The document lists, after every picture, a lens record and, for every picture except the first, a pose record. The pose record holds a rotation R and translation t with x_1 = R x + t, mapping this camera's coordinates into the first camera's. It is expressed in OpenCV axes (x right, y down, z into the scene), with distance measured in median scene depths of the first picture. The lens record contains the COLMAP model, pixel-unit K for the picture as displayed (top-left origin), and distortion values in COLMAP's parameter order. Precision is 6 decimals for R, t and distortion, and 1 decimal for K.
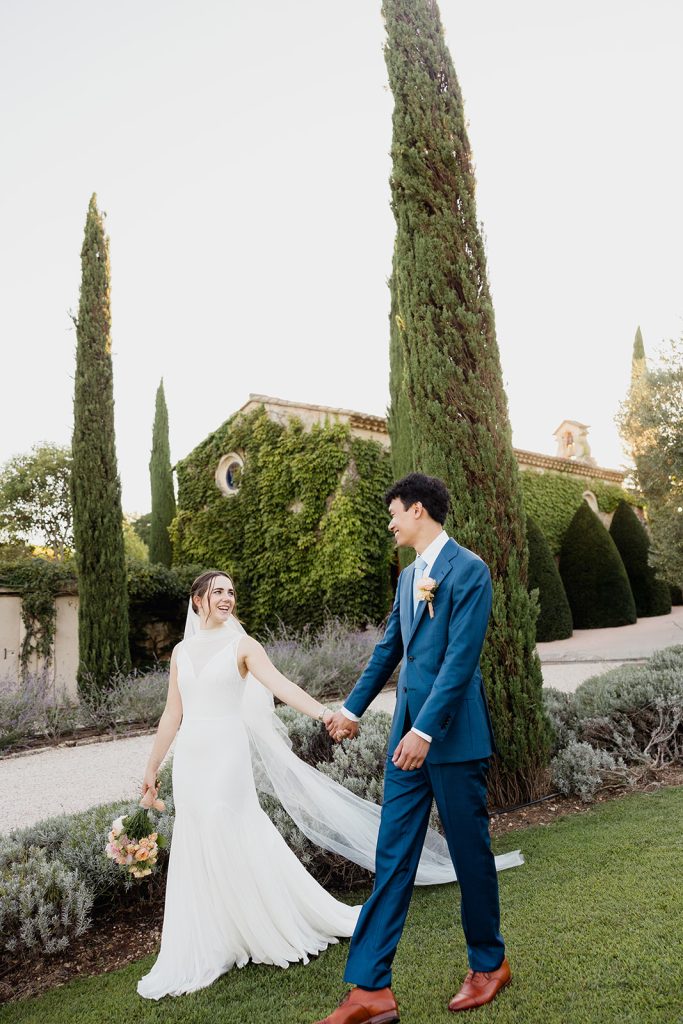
lens RADIAL K [[778.5, 0, 340.1], [0, 778.5, 508.8], [0, 0, 1]] dist [0.004992, 0.000181]
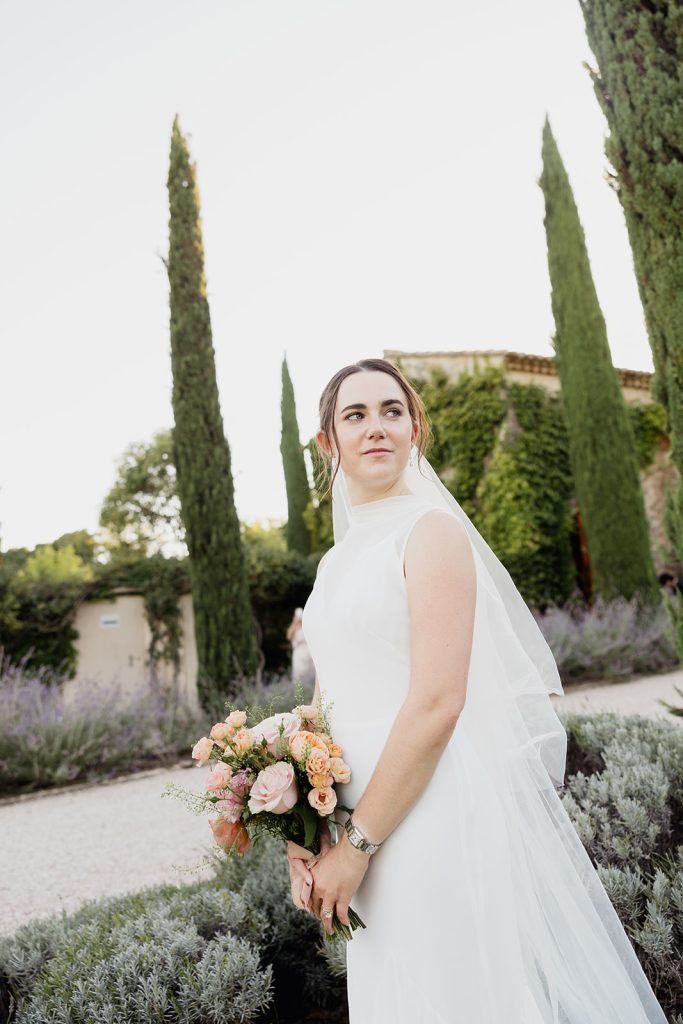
lens RADIAL K [[778.5, 0, 340.1], [0, 778.5, 508.8], [0, 0, 1]] dist [0.004992, 0.000181]
pose [[0.977397, -0.081264, -0.195171, -0.009828], [0.079776, 0.996692, -0.015489, 0.044804], [0.195784, -0.000431, 0.980647, 0.175852]]
